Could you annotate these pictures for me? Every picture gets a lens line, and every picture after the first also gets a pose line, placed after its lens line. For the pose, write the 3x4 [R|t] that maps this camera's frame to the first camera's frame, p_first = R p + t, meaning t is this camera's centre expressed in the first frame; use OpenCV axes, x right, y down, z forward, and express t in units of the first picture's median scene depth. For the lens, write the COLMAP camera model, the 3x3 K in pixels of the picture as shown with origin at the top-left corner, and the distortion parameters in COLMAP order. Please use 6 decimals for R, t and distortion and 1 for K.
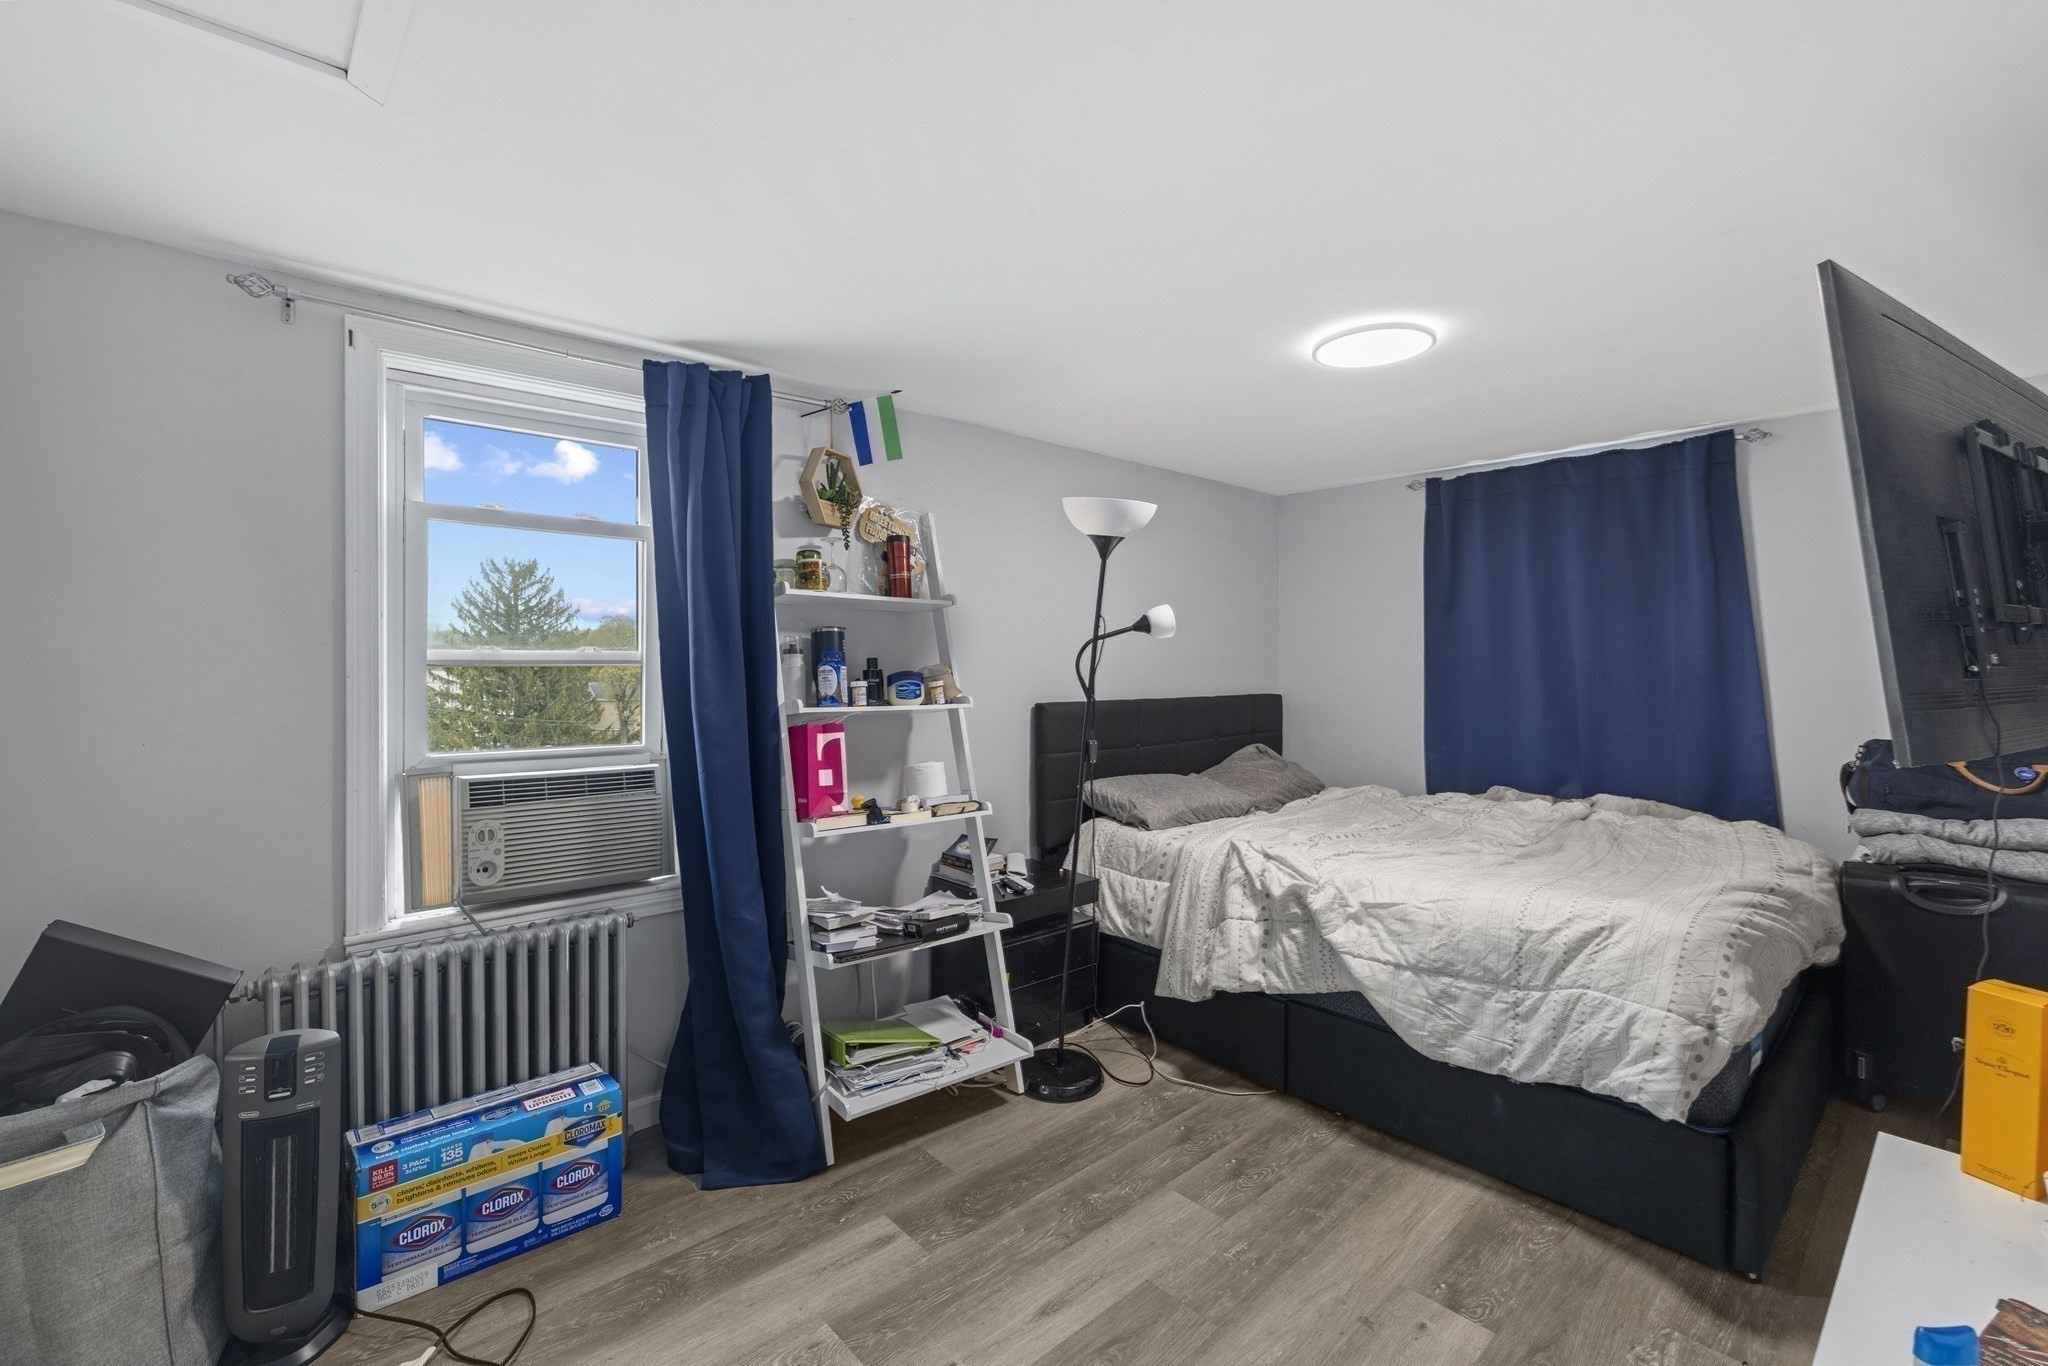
lens RADIAL K [[885.5, 0, 1008.5], [0, 885.5, 679.5], [0, 0, 1]] dist [-0.000757, 0.000827]
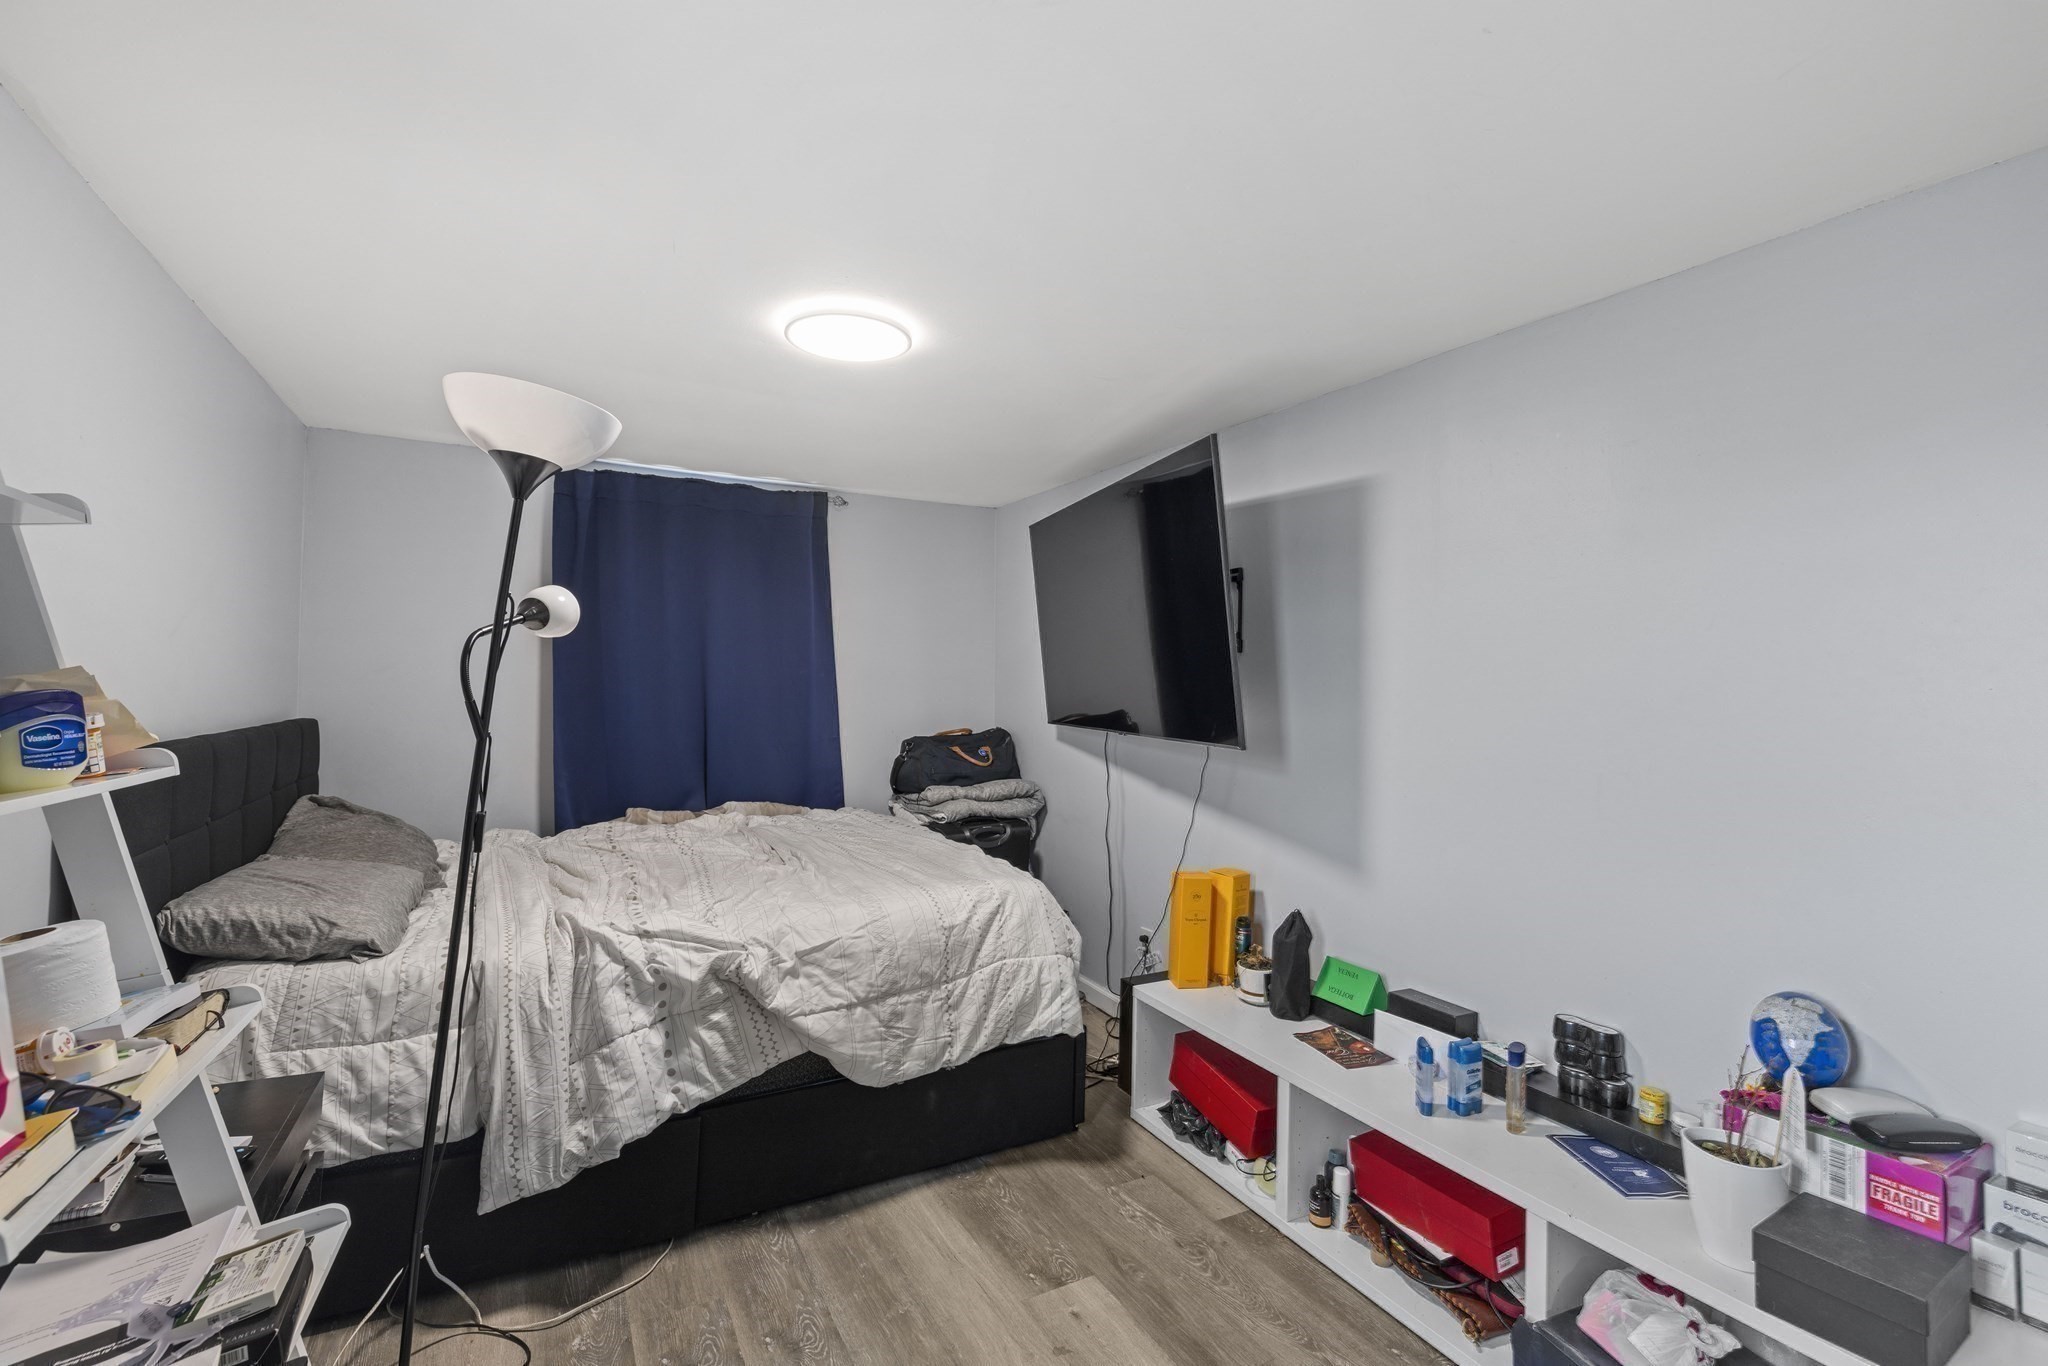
lens RADIAL K [[885.5, 0, 1014.1], [0, 885.5, 683.0], [0, 0, 1]] dist [-0.000757, 0.000827]
pose [[0.234135, 0.005367, 0.972189, -0.415158], [0.000146, 0.999985, -0.005556, -0.011869], [-0.972204, 0.001443, 0.234131, 0.589717]]
